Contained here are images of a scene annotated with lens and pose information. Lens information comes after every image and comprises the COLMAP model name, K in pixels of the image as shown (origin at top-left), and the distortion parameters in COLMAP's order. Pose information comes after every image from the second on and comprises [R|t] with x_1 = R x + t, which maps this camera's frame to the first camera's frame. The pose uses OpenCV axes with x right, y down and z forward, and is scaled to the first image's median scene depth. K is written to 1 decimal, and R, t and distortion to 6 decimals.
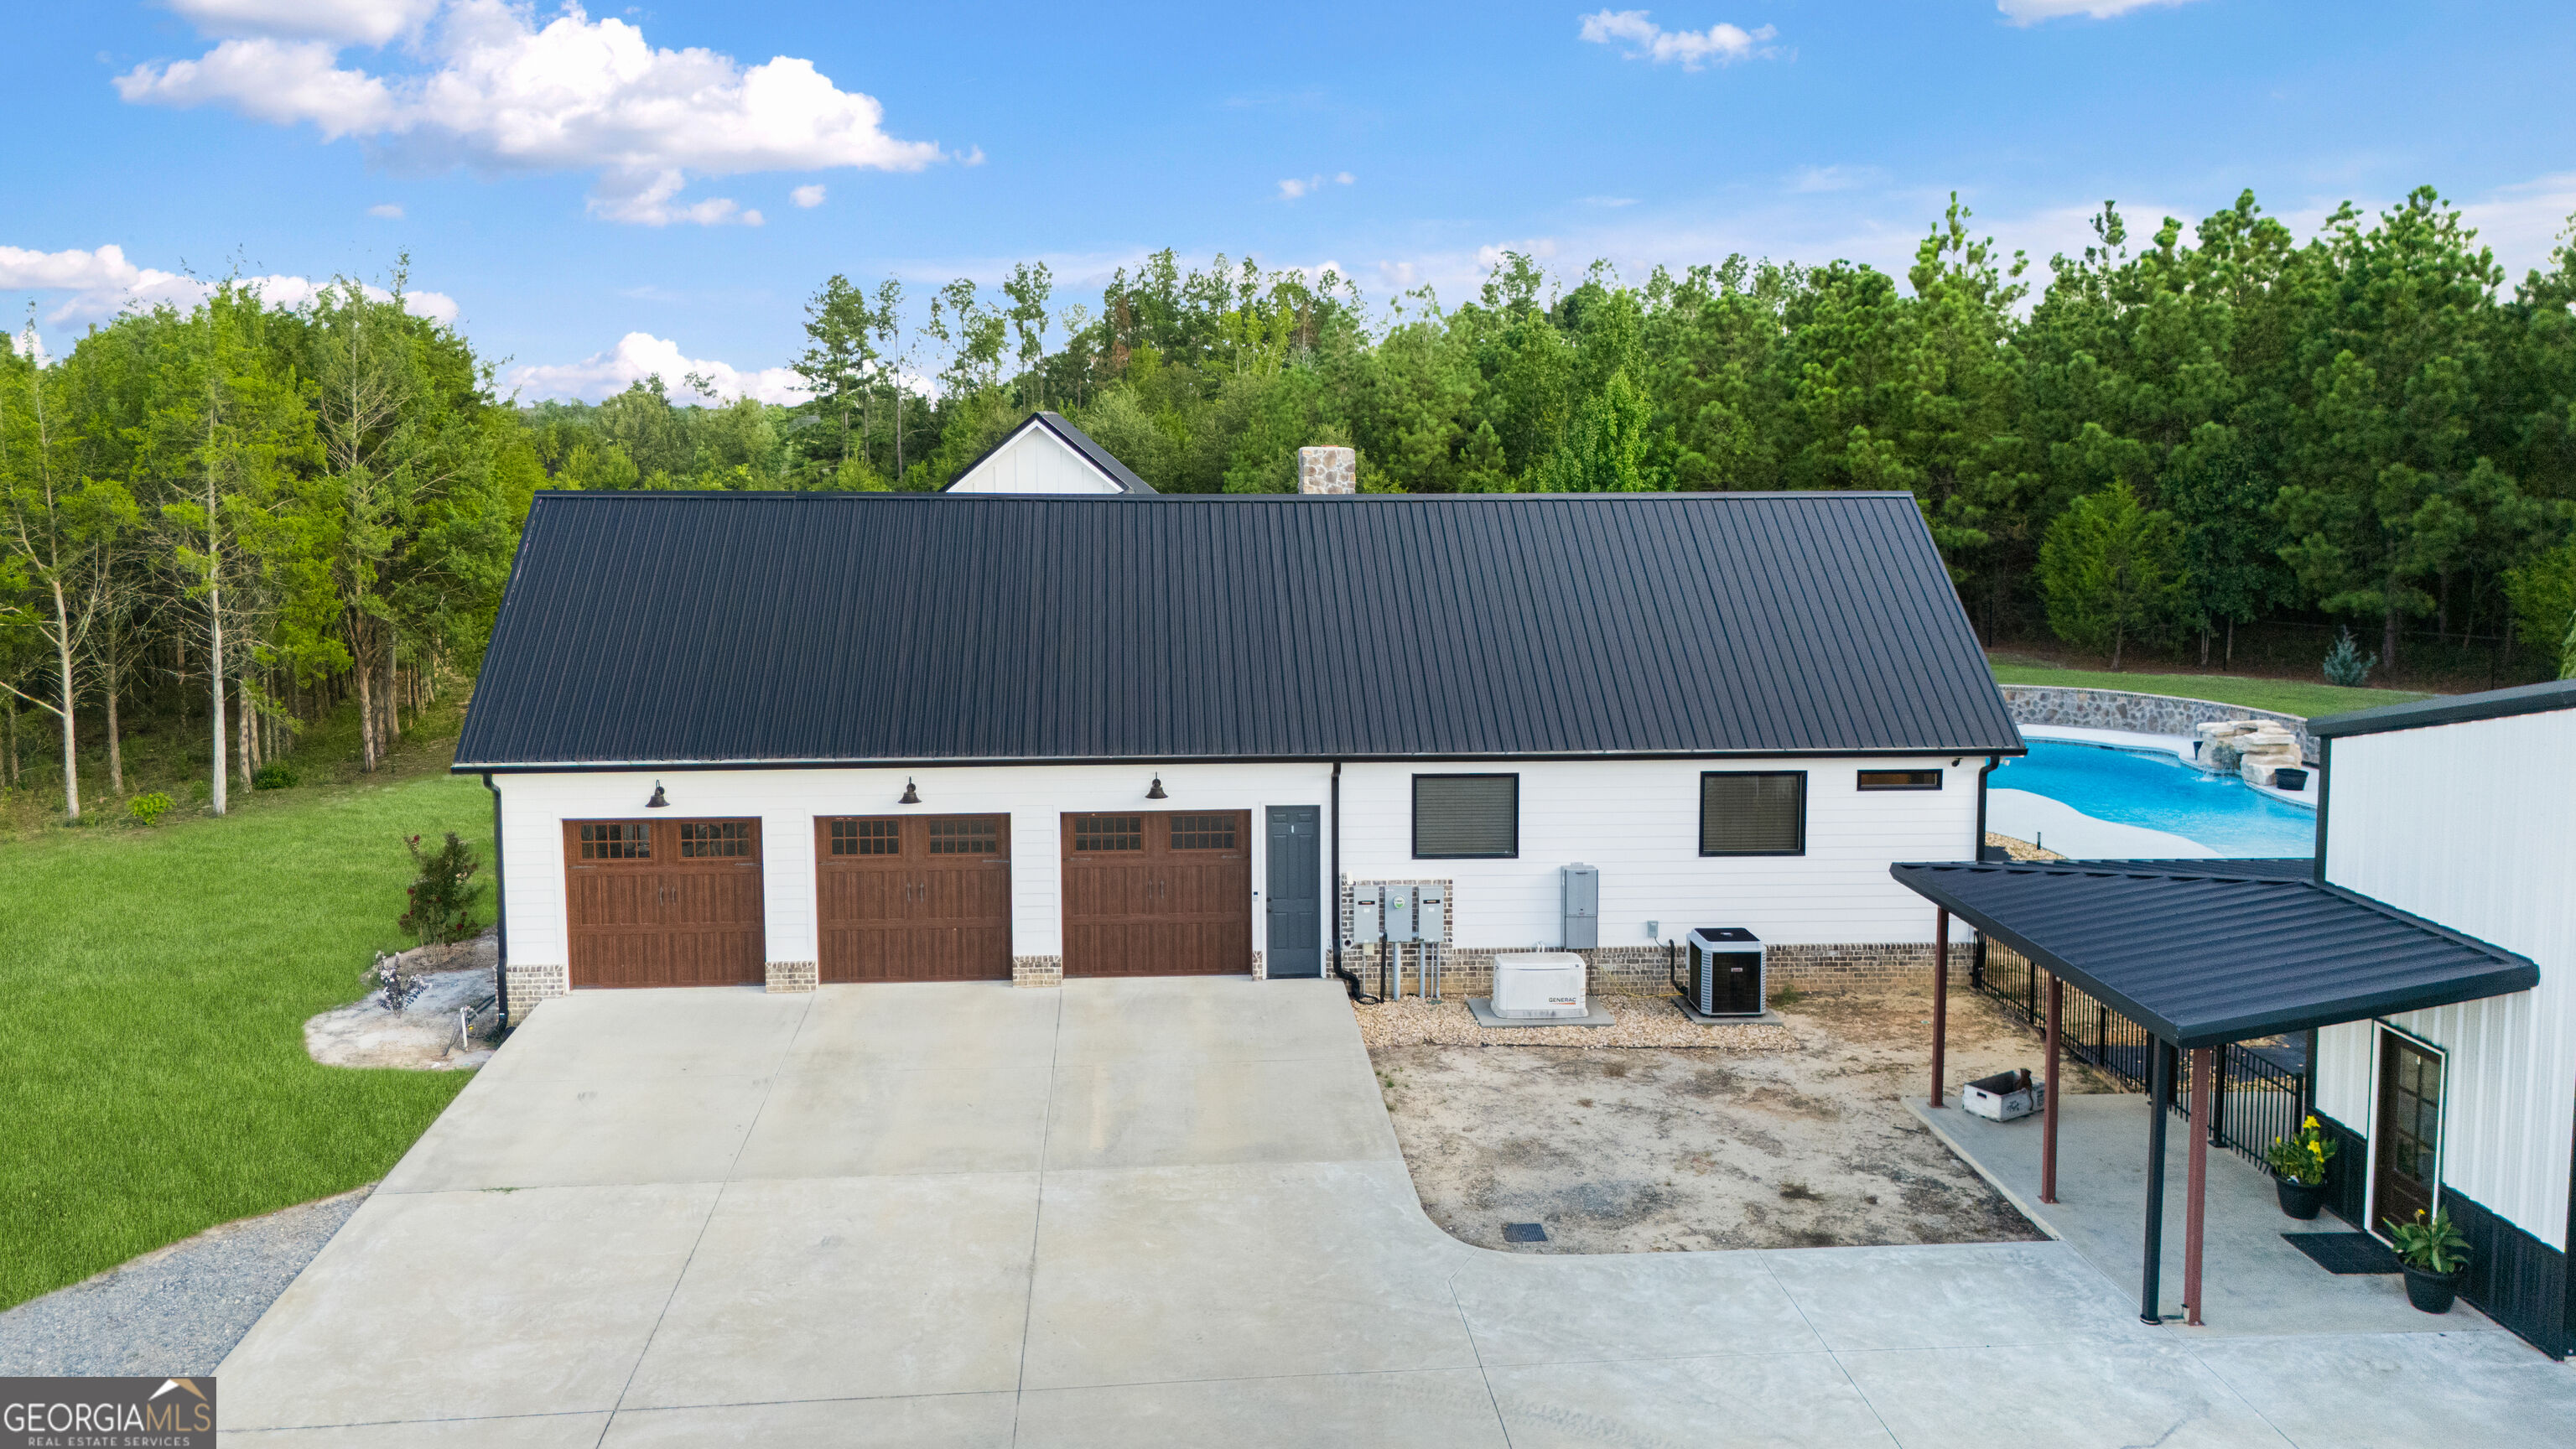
lens RADIAL K [[1928.1, 0, 1319.0], [0, 1928.1, 642.8], [0, 0, 1]] dist [0.051972, -0.047757]
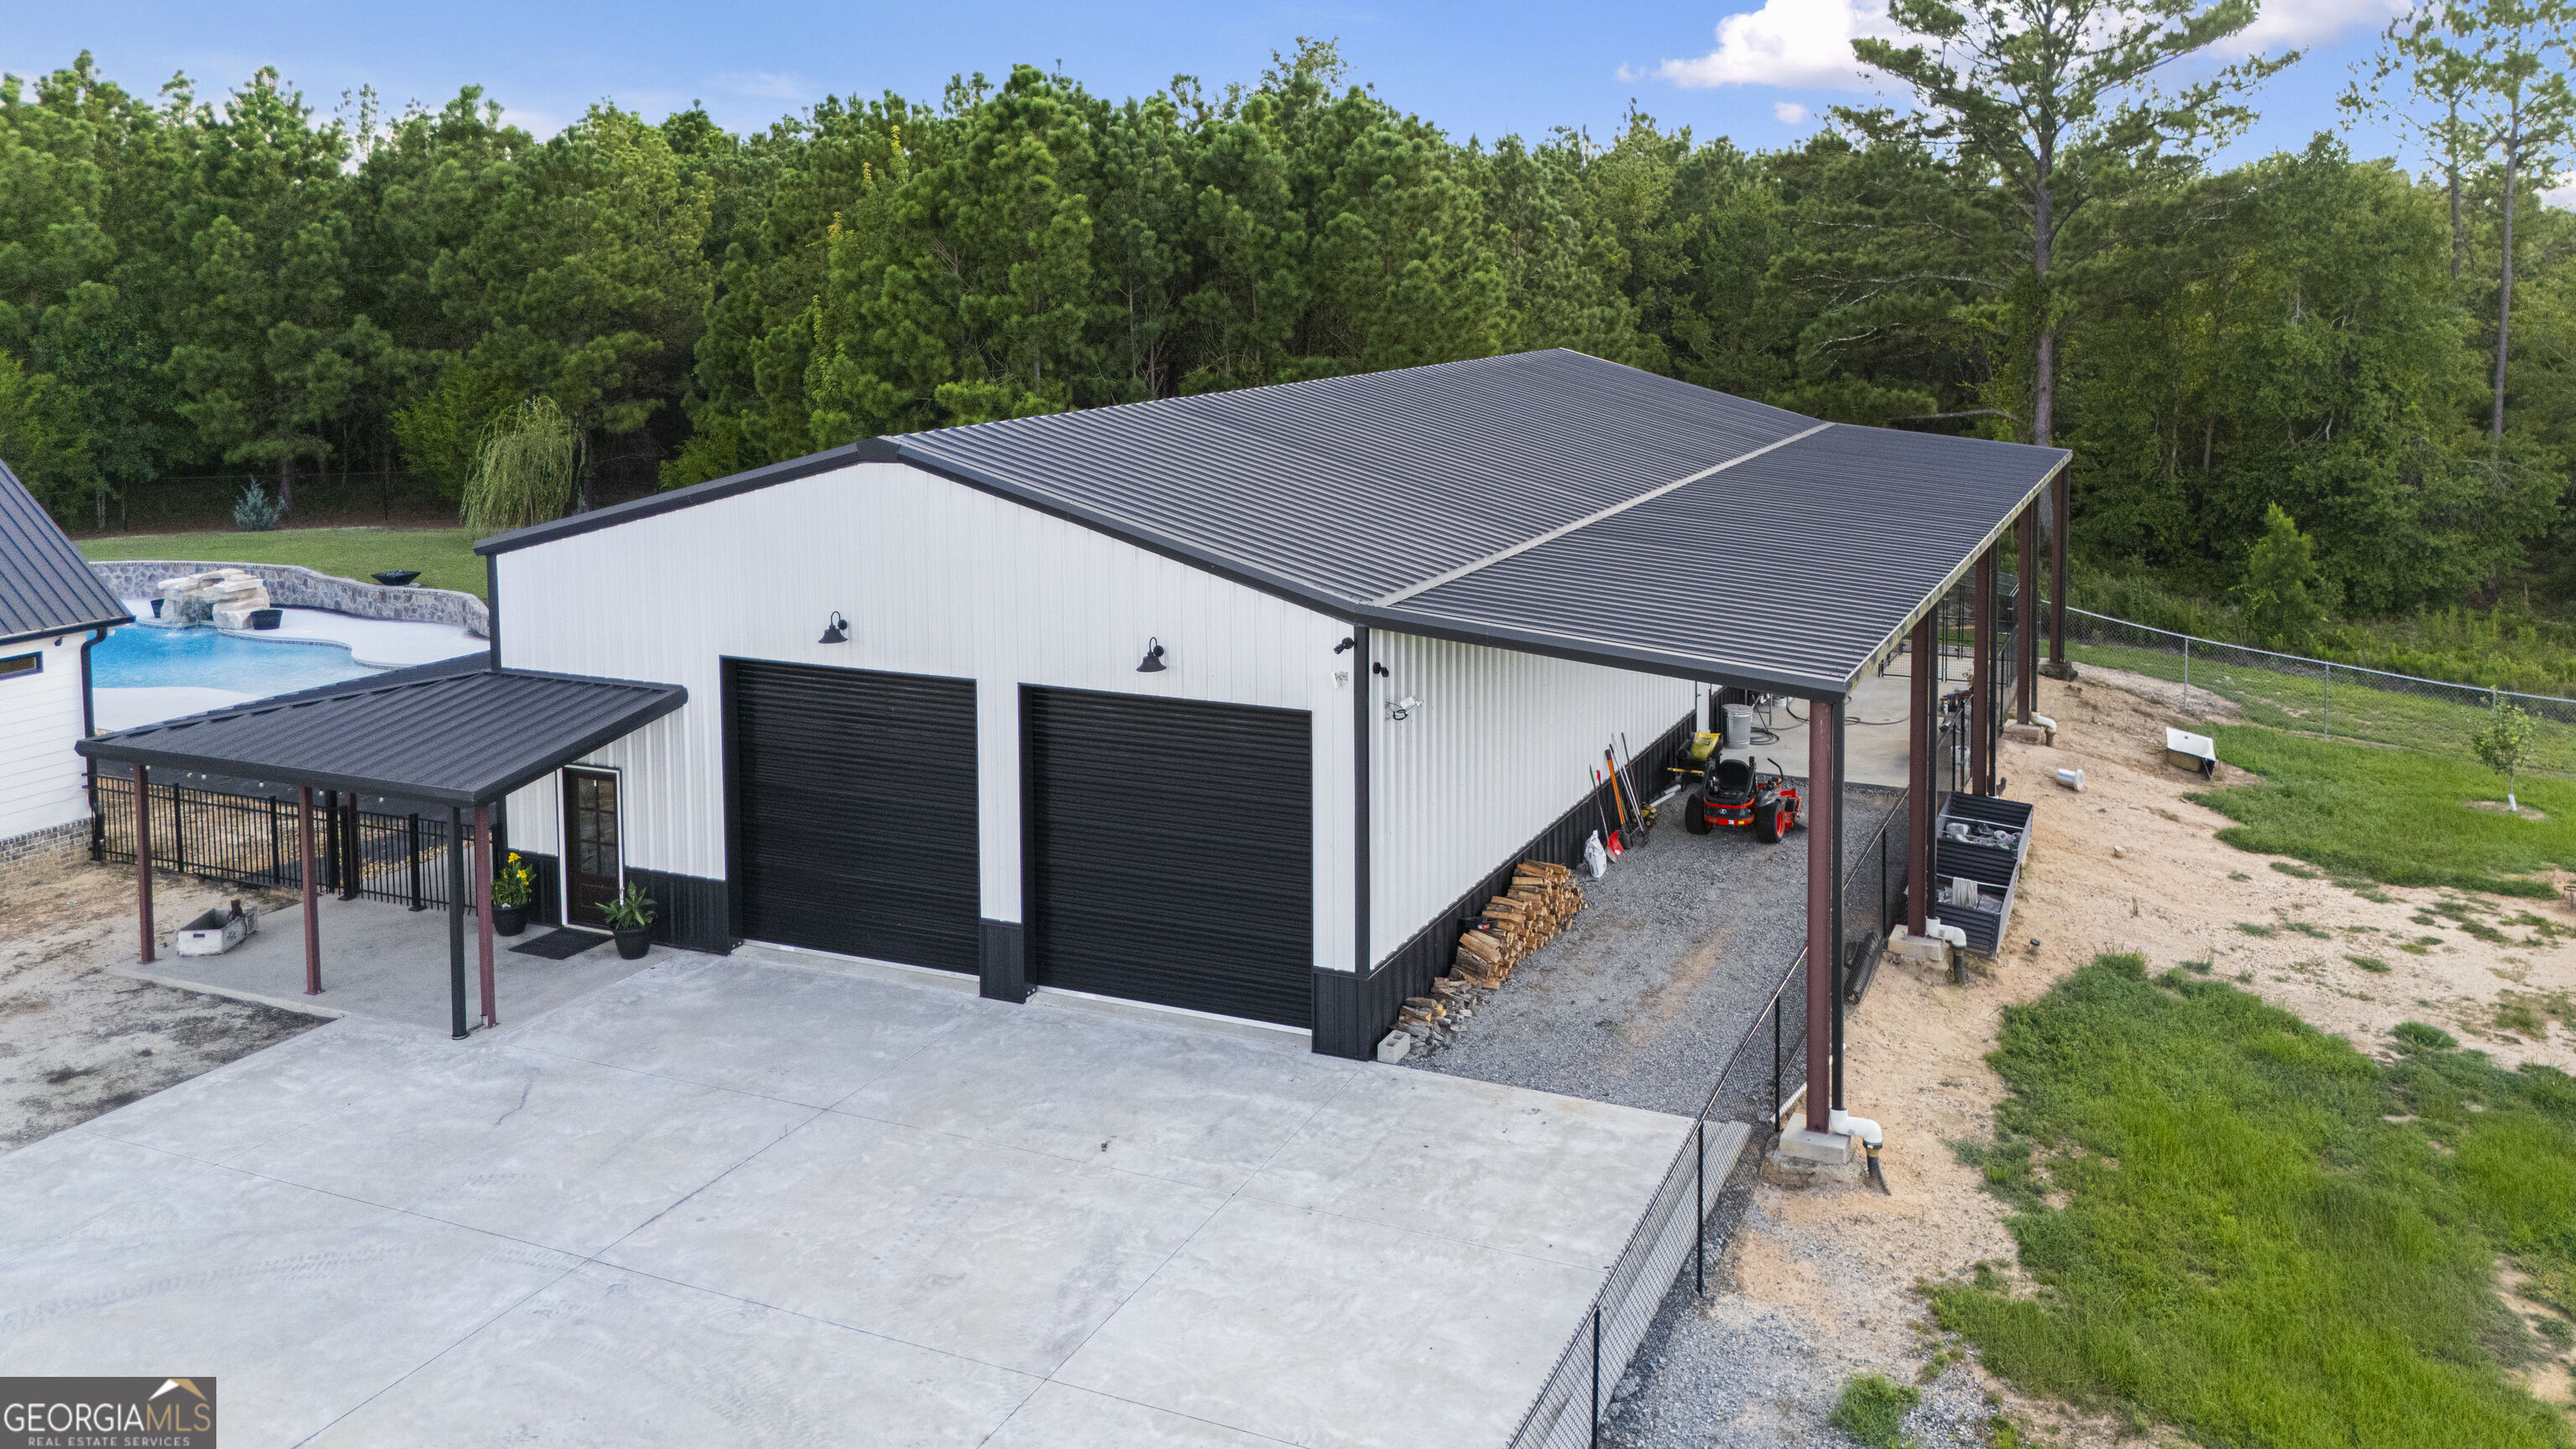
lens RADIAL K [[1928.1, 0, 1319.0], [0, 1928.1, 642.8], [0, 0, 1]] dist [0.051972, -0.047757]
pose [[0.483926, -0.171475, 0.858144, -0.140850], [0.103271, 0.984952, 0.138578, -0.006457], [-0.868994, 0.021560, 0.494353, -0.040148]]
